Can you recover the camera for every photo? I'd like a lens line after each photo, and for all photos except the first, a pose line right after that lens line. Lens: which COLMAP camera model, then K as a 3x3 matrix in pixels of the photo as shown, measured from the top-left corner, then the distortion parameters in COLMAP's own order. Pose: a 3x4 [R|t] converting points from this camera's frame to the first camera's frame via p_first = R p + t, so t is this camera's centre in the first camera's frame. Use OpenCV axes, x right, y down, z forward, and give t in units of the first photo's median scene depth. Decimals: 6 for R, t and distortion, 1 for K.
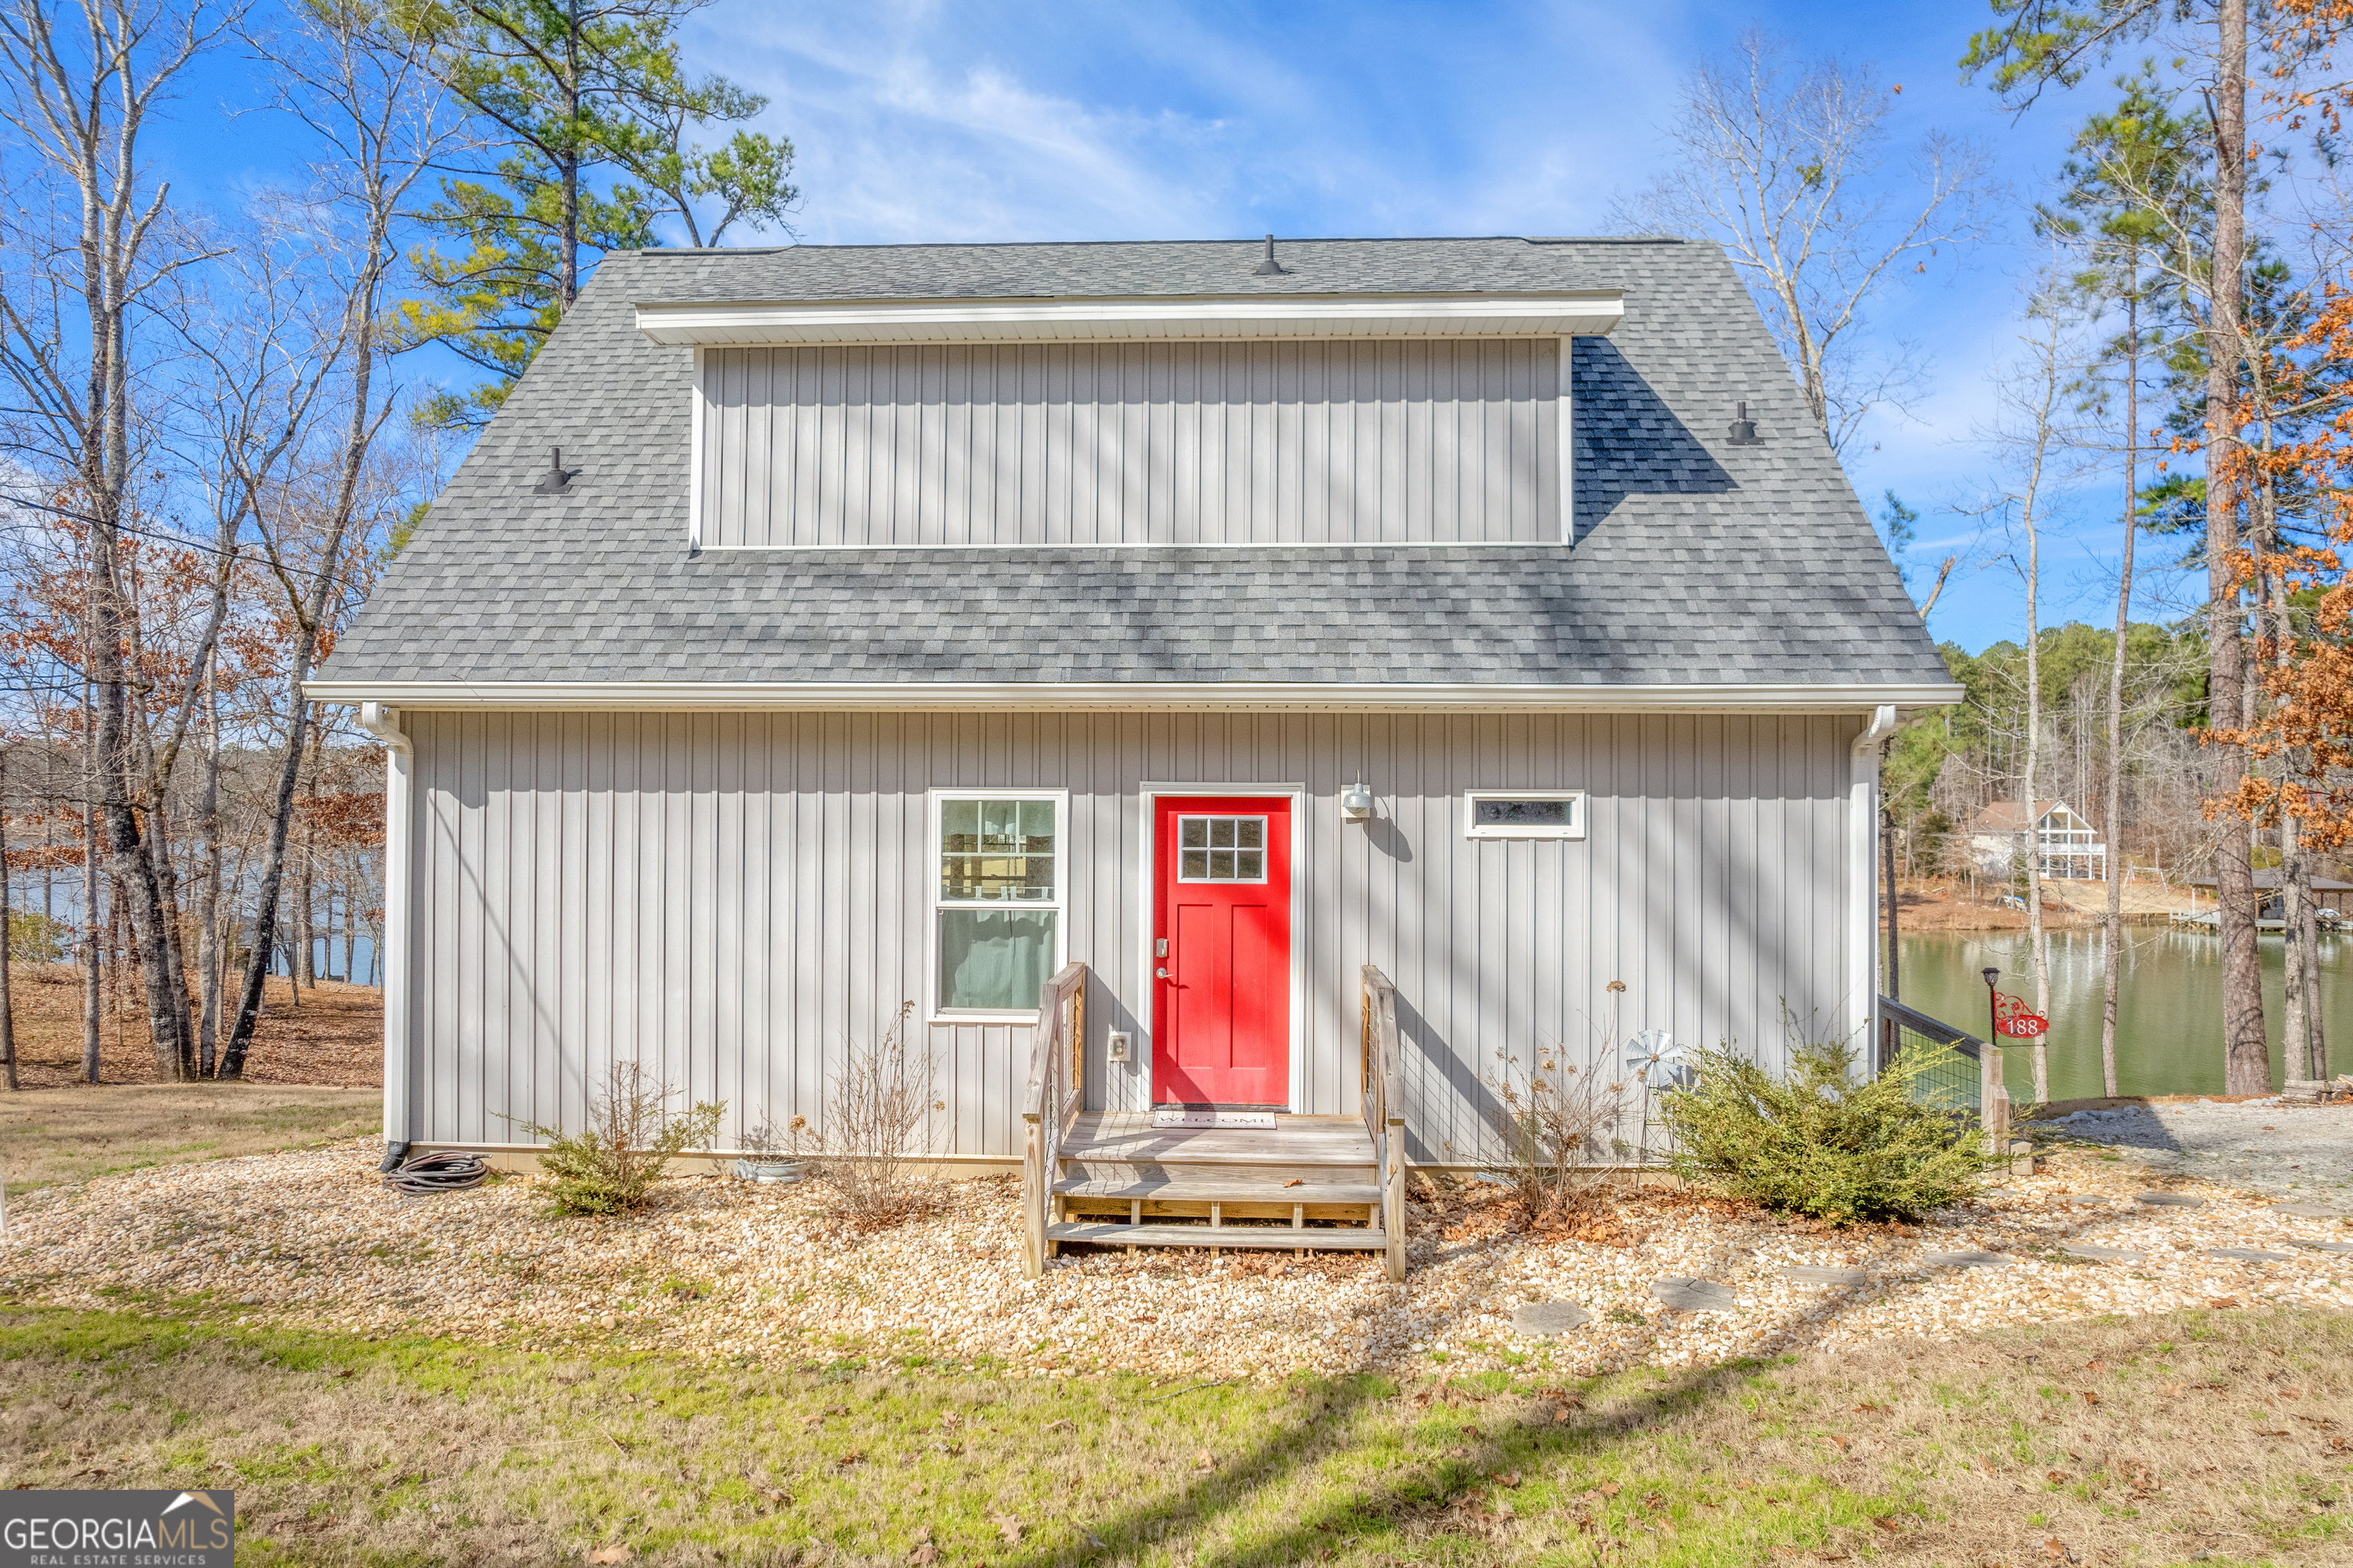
lens RADIAL K [[1486.7, 0, 1172.3], [0, 1486.7, 801.8], [0, 0, 1]] dist [-0.074387, 0.063838]
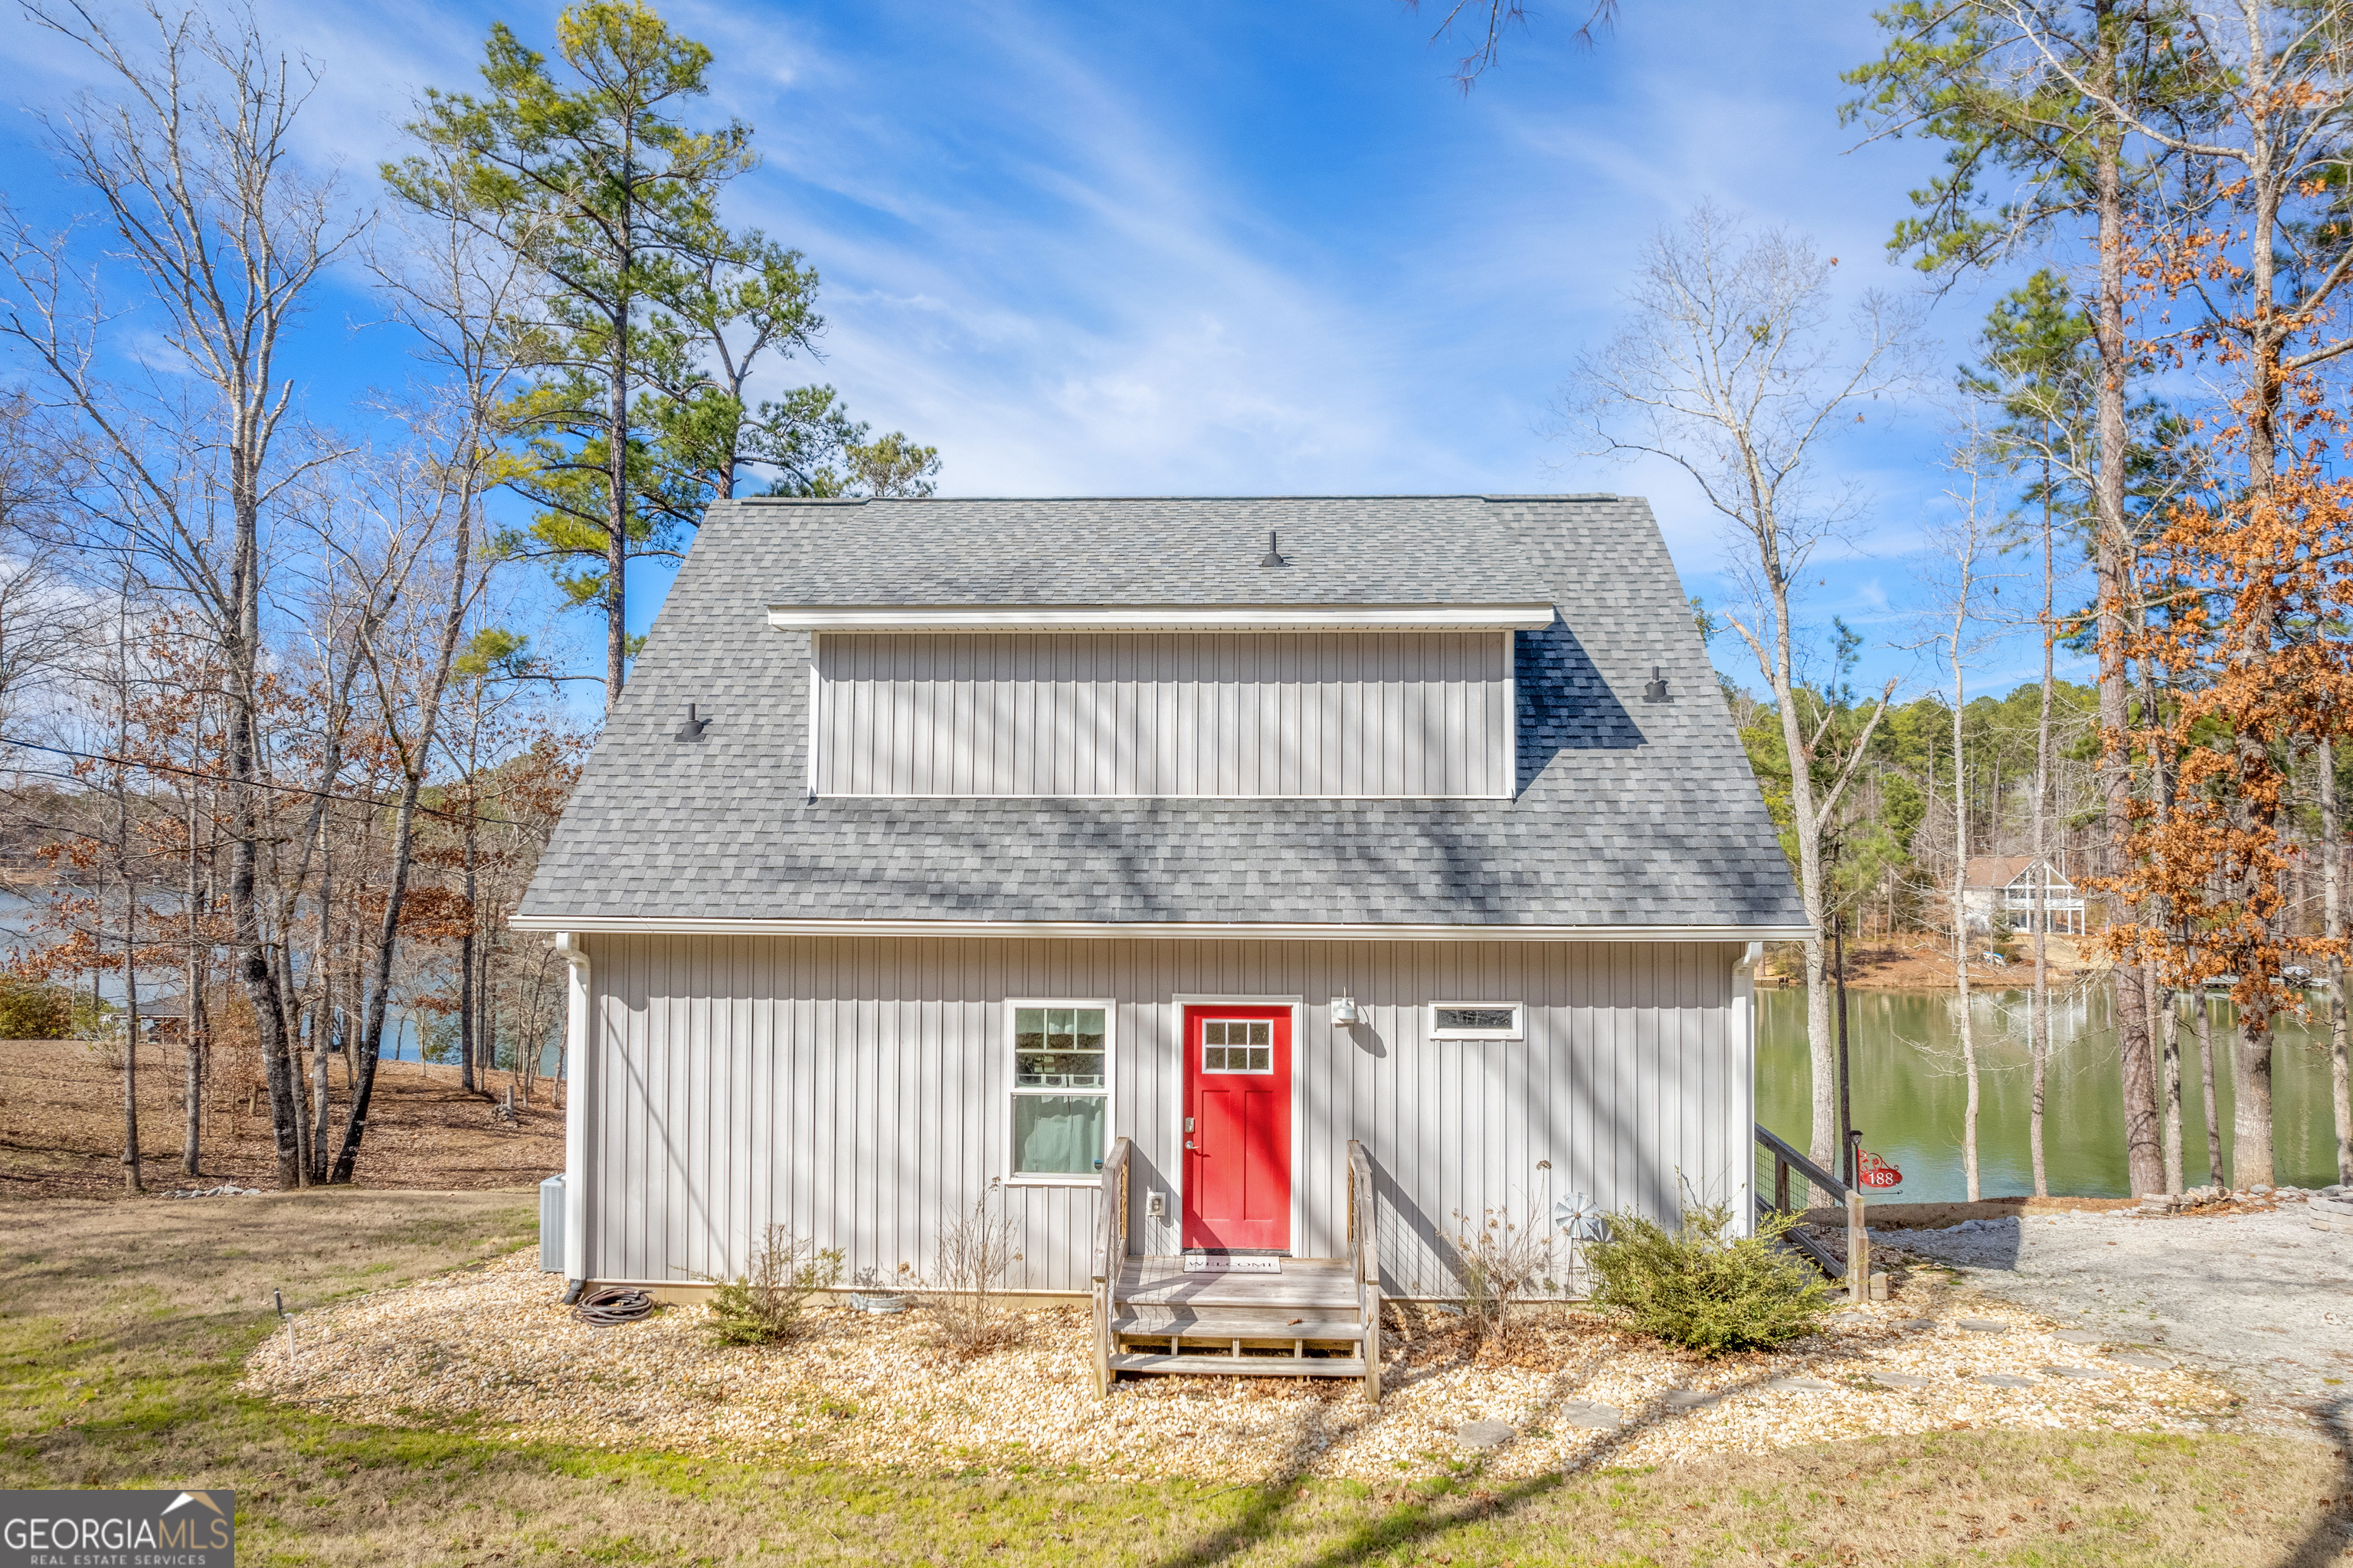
lens RADIAL K [[1436.8, 0, 1177.8], [0, 1436.8, 832.0], [0, 0, 1]] dist [-0.071002, 0.054438]
pose [[0.999985, -0.000181, 0.005490, -0.023941], [0.000338, 0.999590, -0.028620, -0.116864], [-0.005482, 0.028621, 0.999575, -0.227511]]
